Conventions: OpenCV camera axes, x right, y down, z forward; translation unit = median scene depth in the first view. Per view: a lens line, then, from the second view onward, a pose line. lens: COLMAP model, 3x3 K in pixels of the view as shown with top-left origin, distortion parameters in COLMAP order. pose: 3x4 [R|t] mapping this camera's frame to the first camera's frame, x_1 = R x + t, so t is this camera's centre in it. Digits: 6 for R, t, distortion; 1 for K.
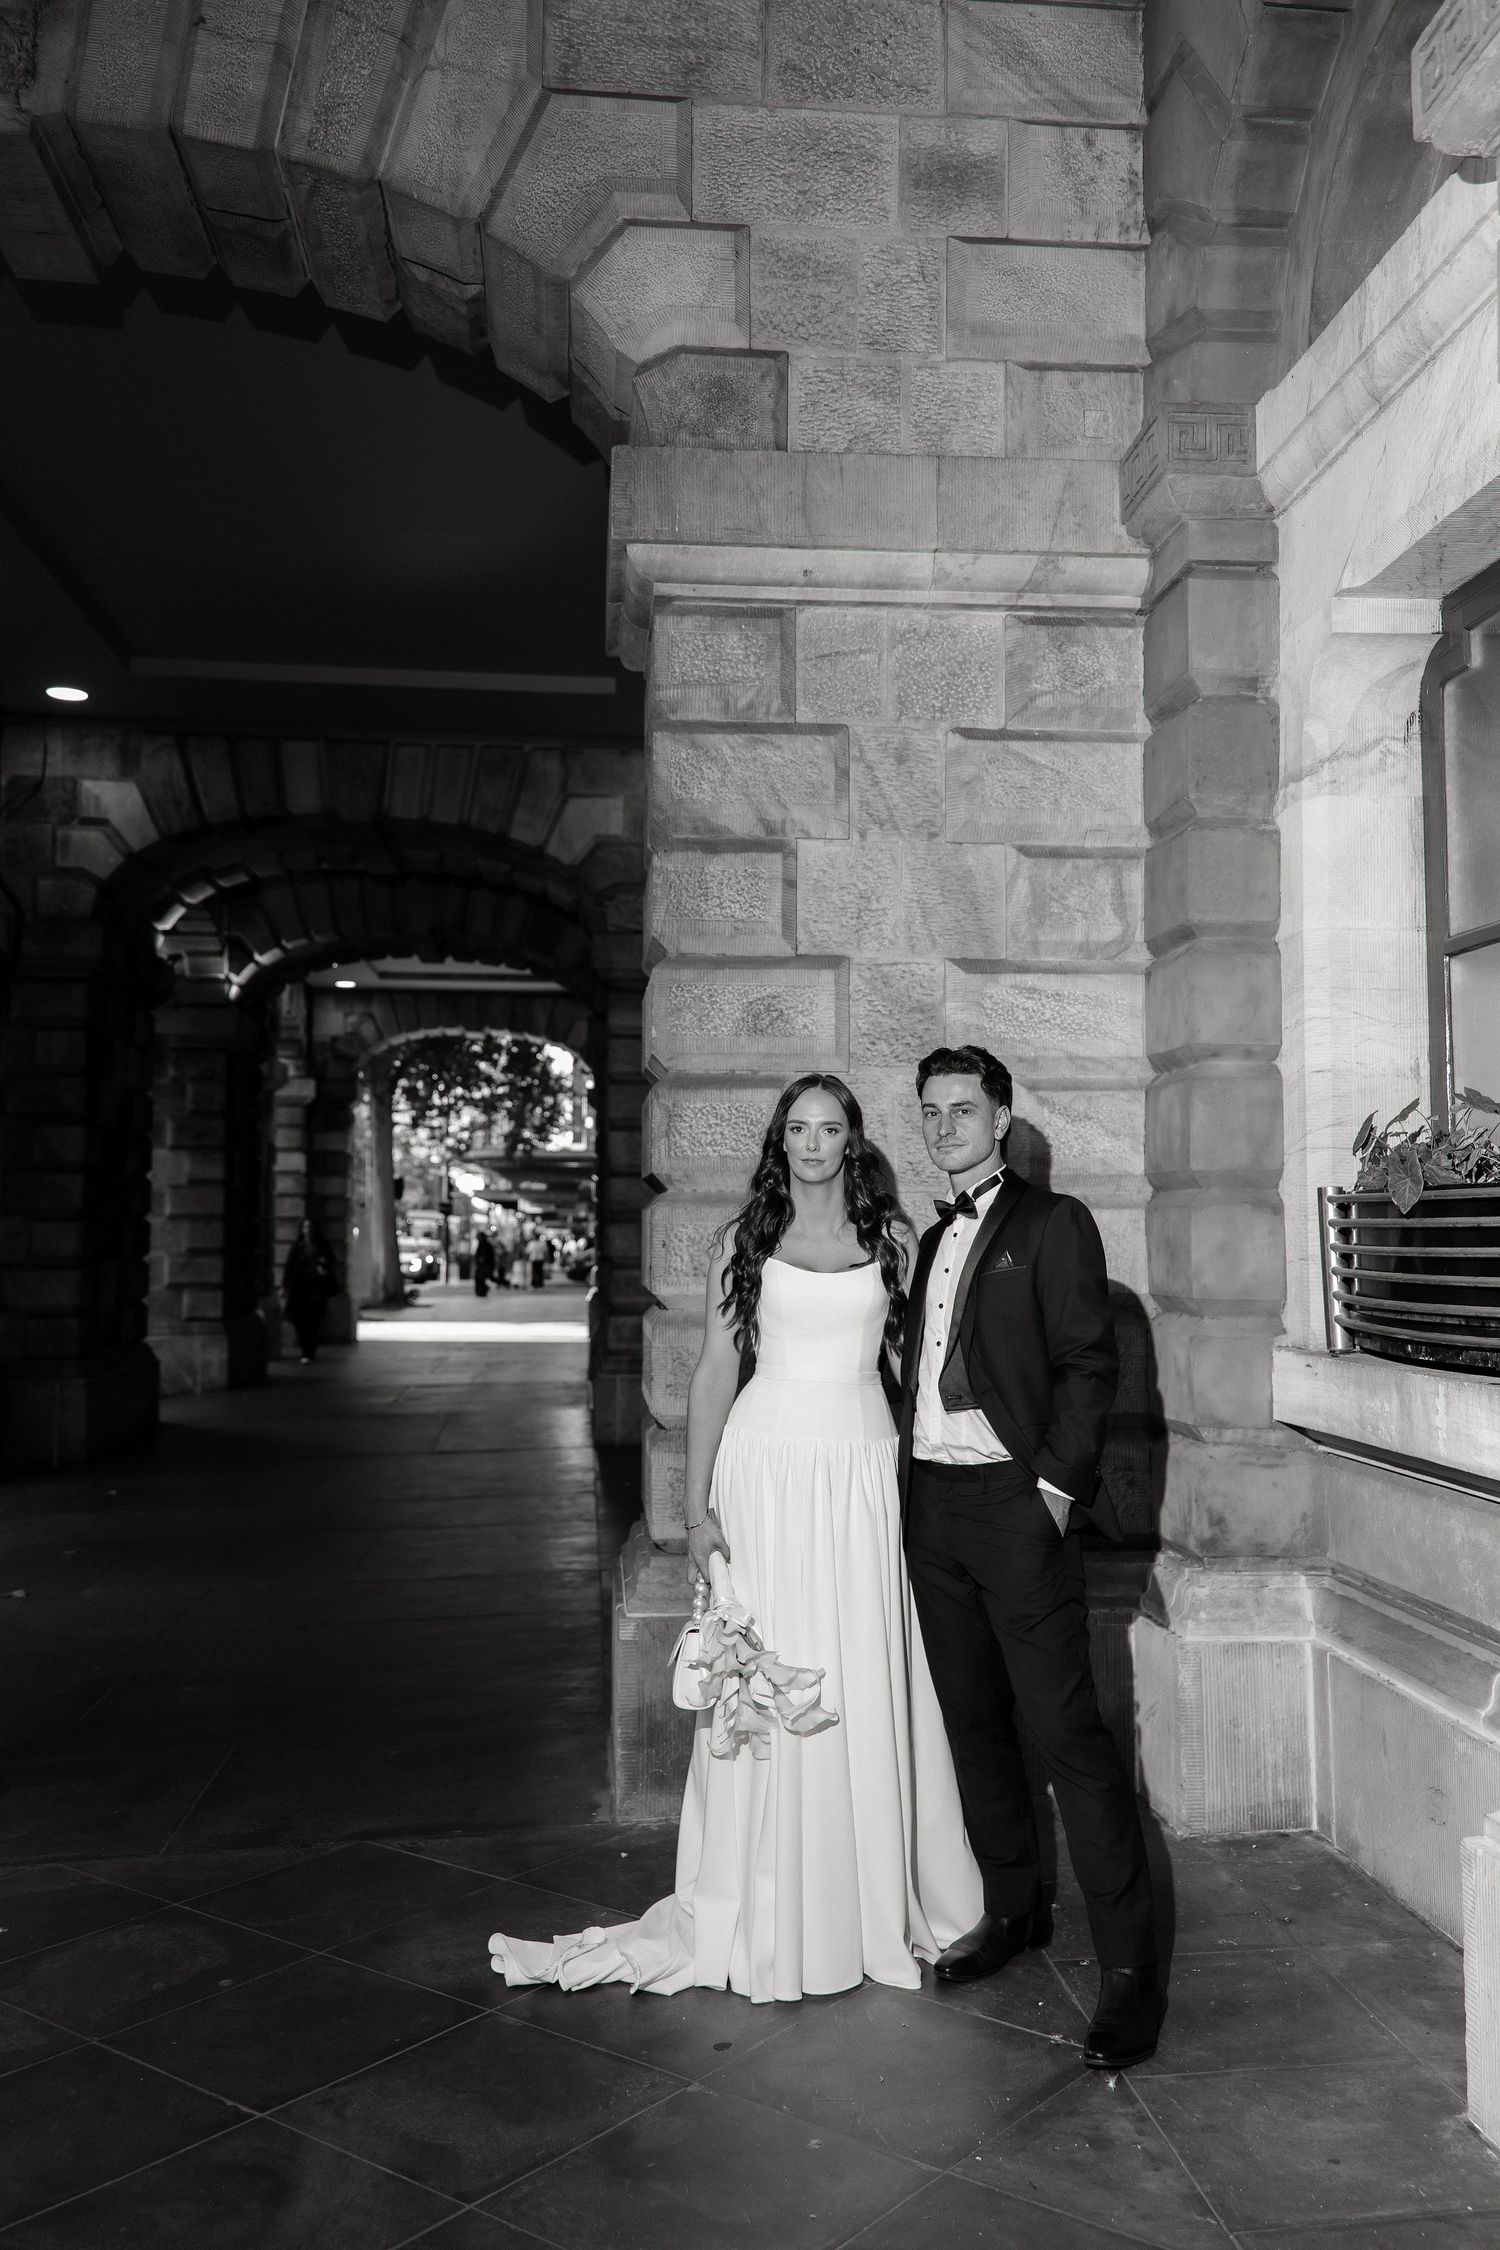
lens RADIAL K [[1901.1, 0, 761.2], [0, 1901.1, 1088.0], [0, 0, 1]] dist [0.134364, -0.164041]
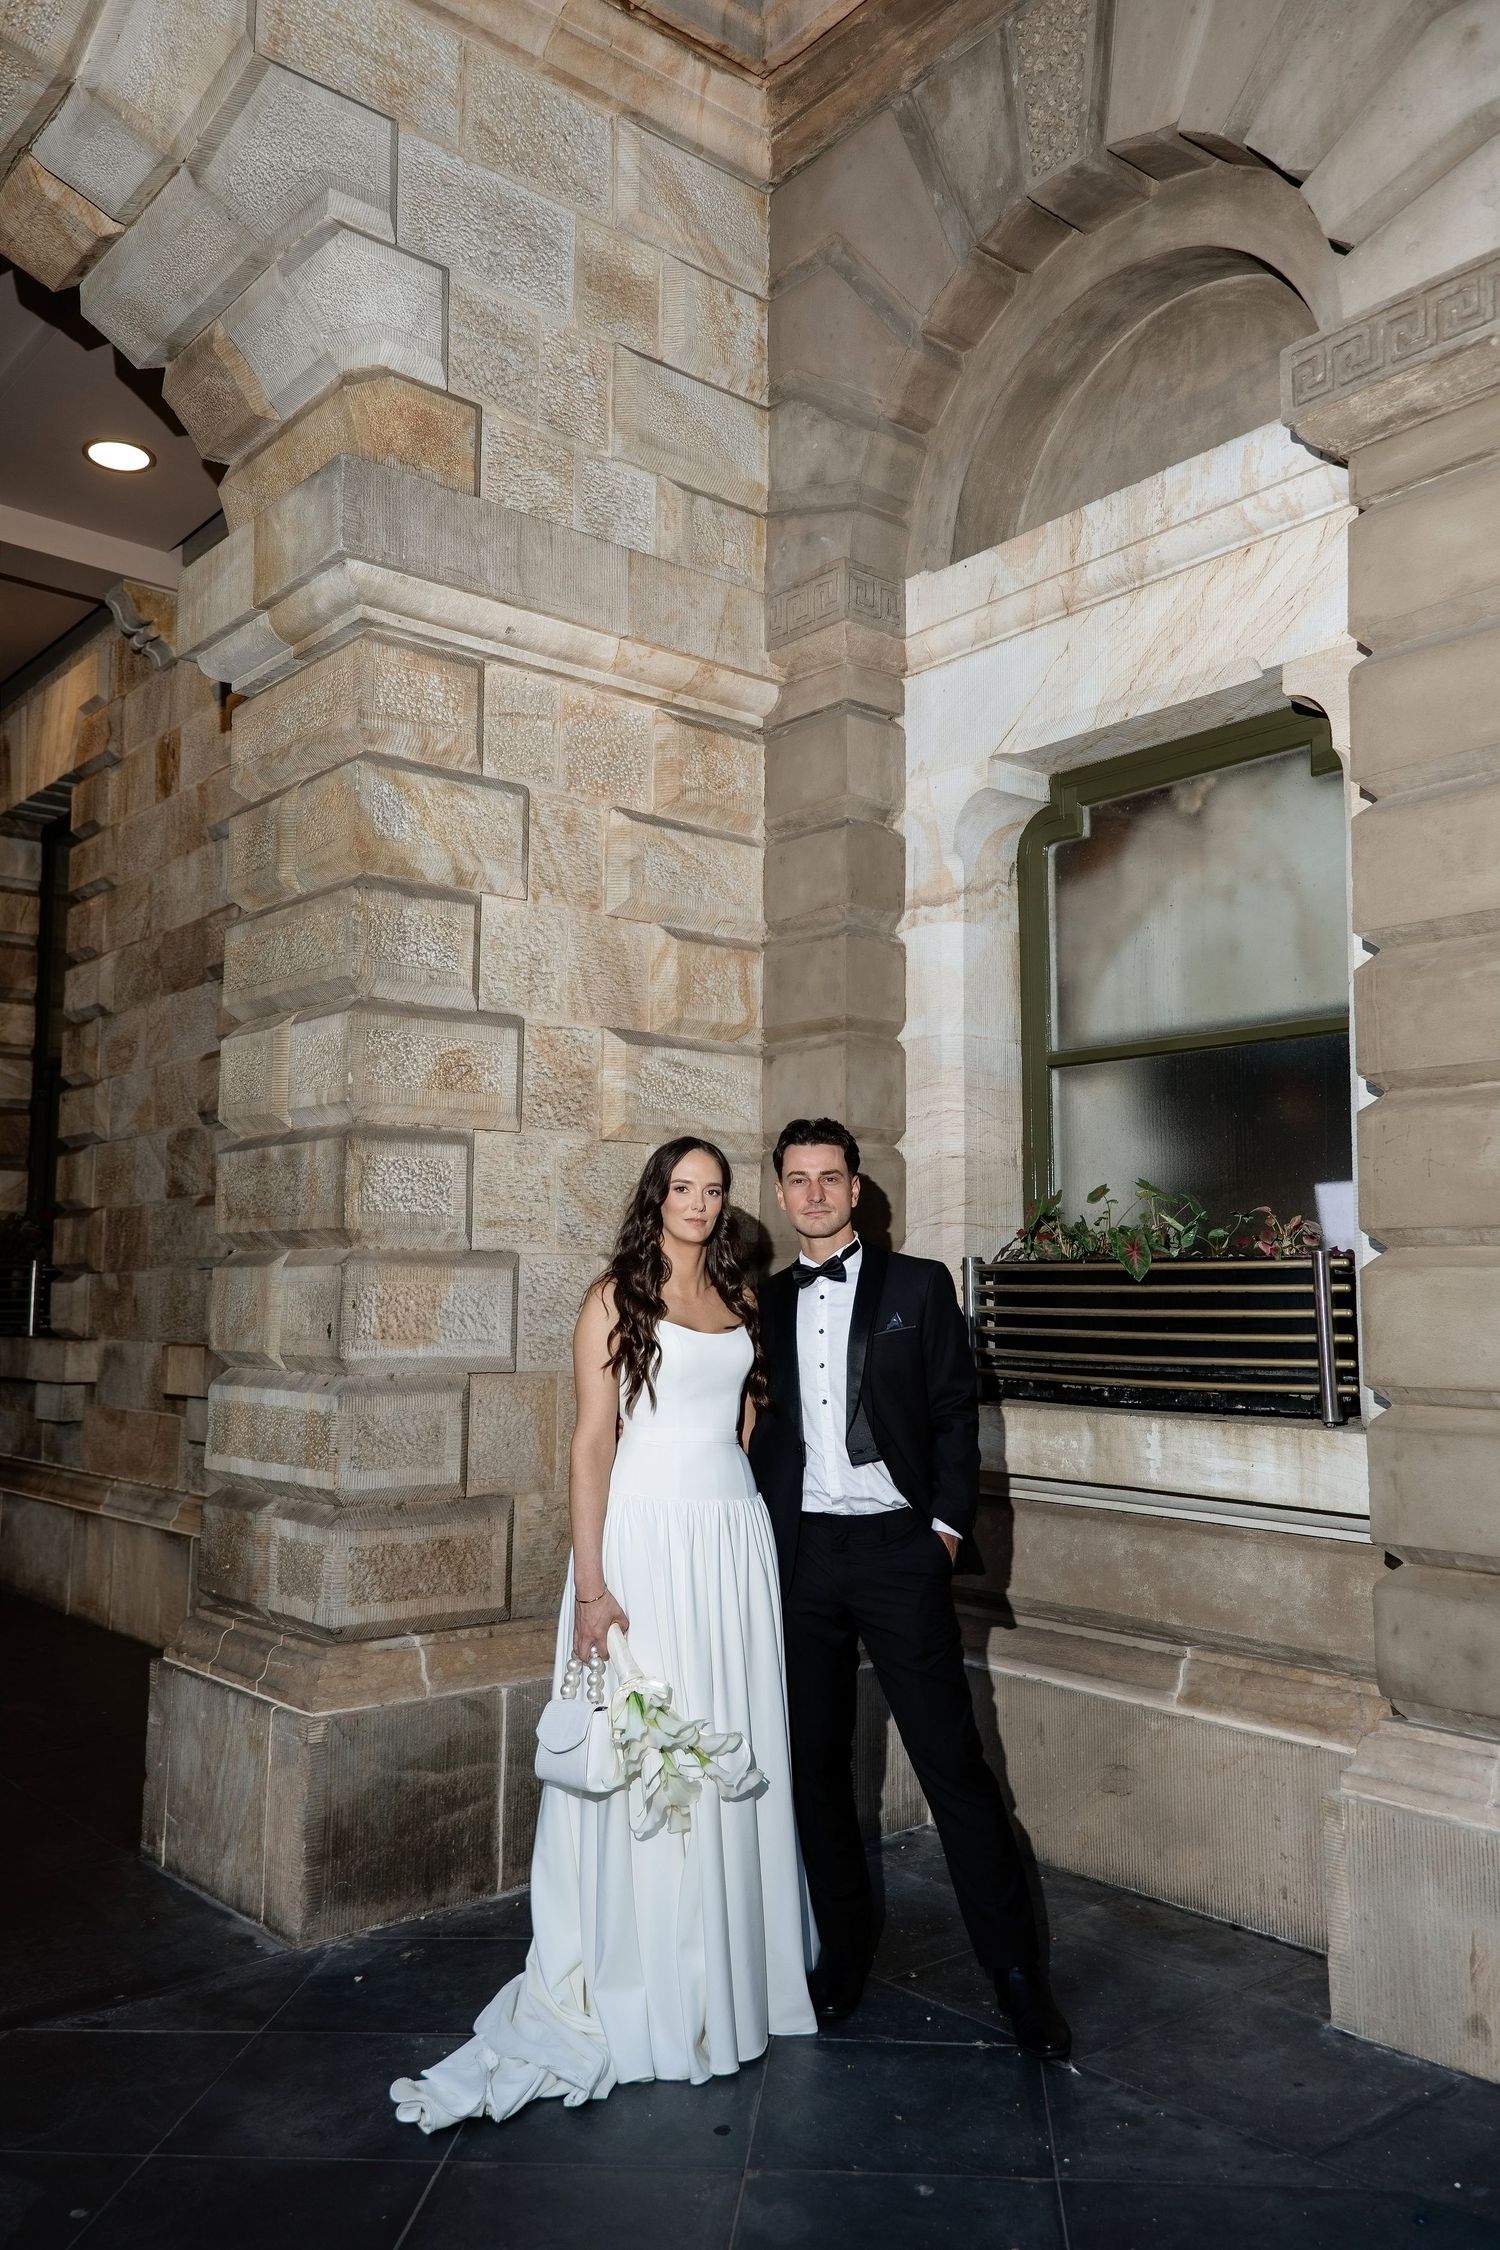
lens RADIAL K [[1814.5, 0, 764.1], [0, 1814.5, 1088.3], [0, 0, 1]] dist [0.129962, -0.149171]
pose [[0.819412, 0.070680, 0.568830, -0.391933], [-0.049263, 0.997380, -0.052966, 0.012870], [-0.571084, 0.015378, 0.820748, 0.145793]]
